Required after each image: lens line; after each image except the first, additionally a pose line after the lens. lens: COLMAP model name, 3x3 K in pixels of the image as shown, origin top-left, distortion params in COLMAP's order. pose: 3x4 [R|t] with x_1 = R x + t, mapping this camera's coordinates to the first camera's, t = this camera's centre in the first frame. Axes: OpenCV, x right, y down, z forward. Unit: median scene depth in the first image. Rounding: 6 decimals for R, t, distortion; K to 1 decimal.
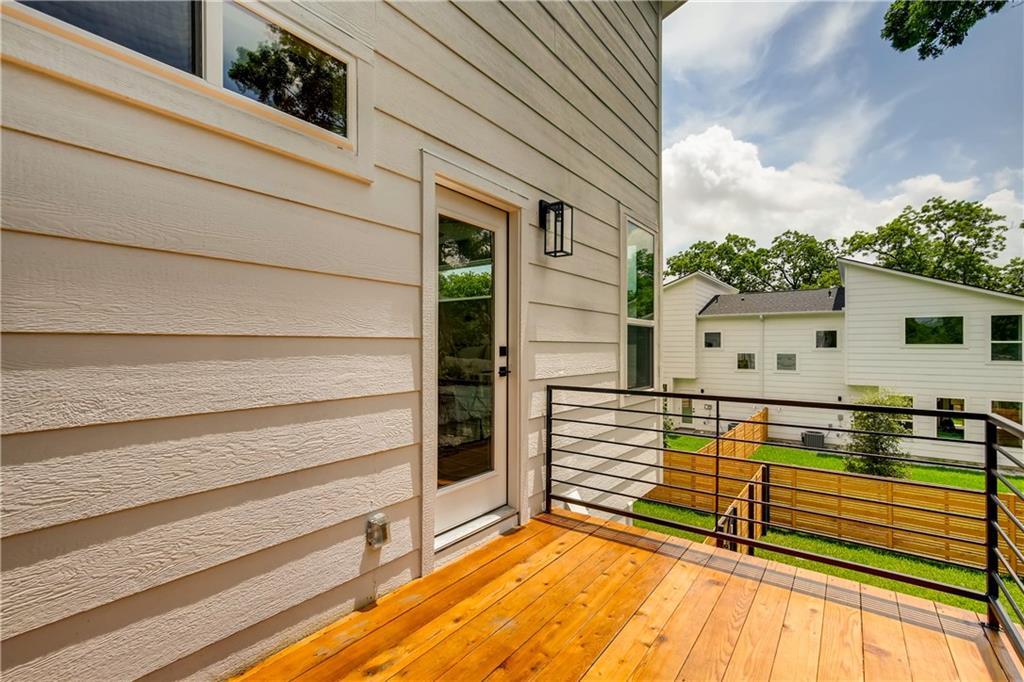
lens RADIAL K [[466.7, 0, 502.0], [0, 466.7, 344.1], [0, 0, 1]] dist [0.003373, 0.001877]
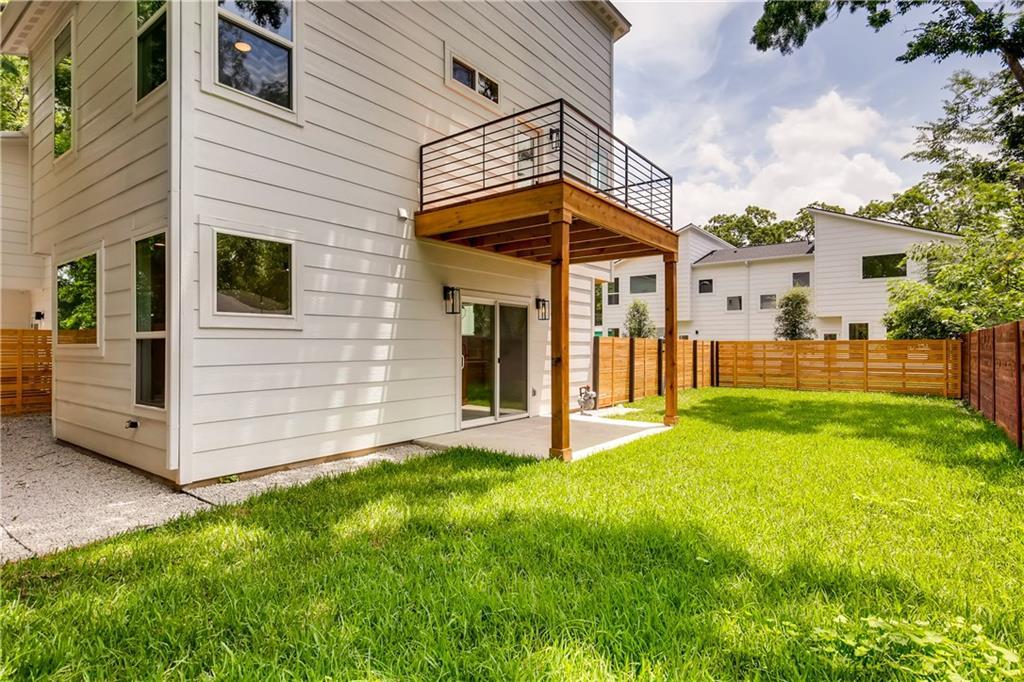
lens RADIAL K [[540.6, 0, 506.3], [0, 540.6, 341.7], [0, 0, 1]] dist [0.015143, -0.000316]
pose [[0.999998, 0.000078, 0.002048, -0.025987], [-0.000071, 0.999994, -0.003479, 0.135921], [-0.002049, 0.003479, 0.999992, -0.301161]]
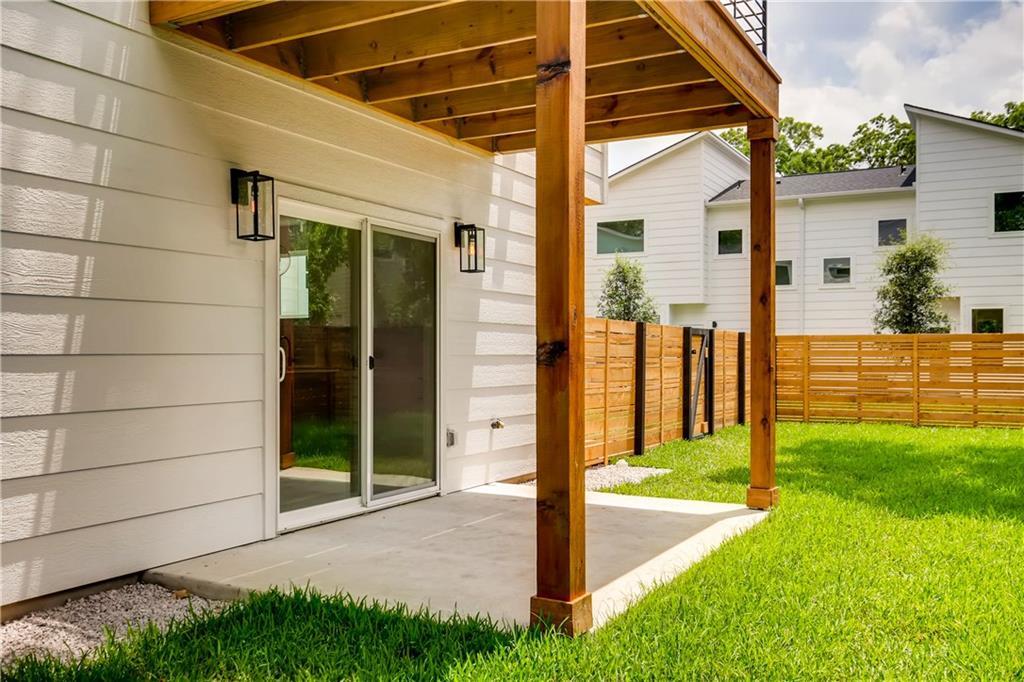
lens RADIAL K [[936.3, 0, 510.7], [0, 936.3, 360.7], [0, 0, 1]] dist [0.011762, -0.011825]
pose [[0.987554, -0.000527, 0.157282, -0.033566], [-0.001238, 0.999937, 0.011121, 0.144411], [-0.157278, -0.011177, 0.987491, -0.194111]]
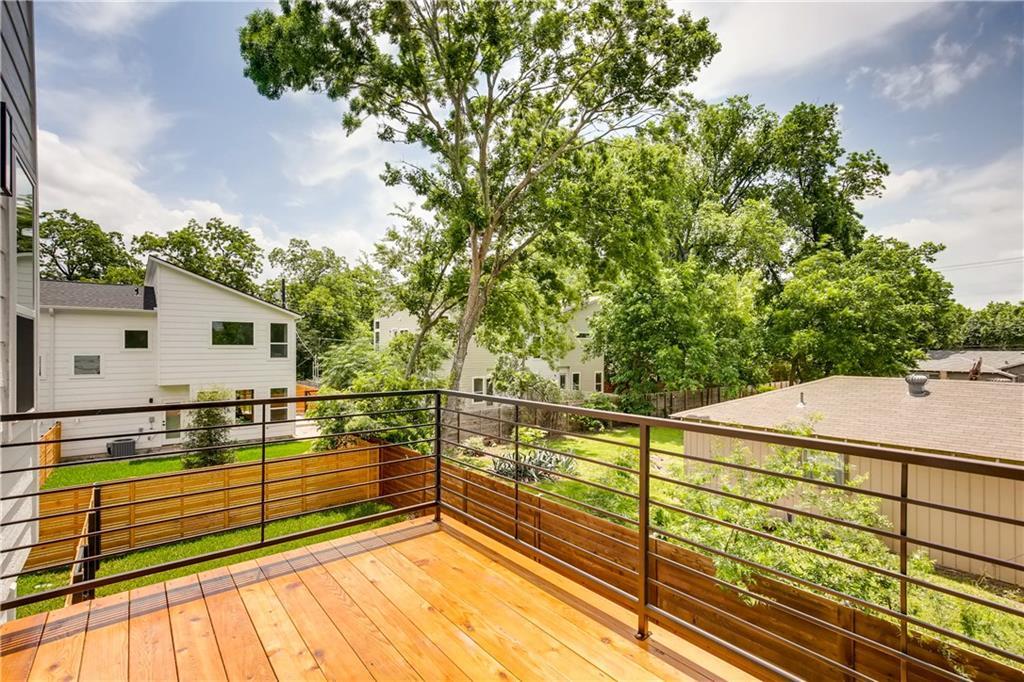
lens RADIAL K [[466.7, 0, 512.2], [0, 466.7, 341.2], [0, 0, 1]] dist [0.003373, 0.001877]
pose [[0.239829, 0.011853, 0.970743, -0.040616], [-0.005116, 0.999927, -0.010946, -0.000105], [-0.970802, -0.002341, 0.239872, 0.031308]]
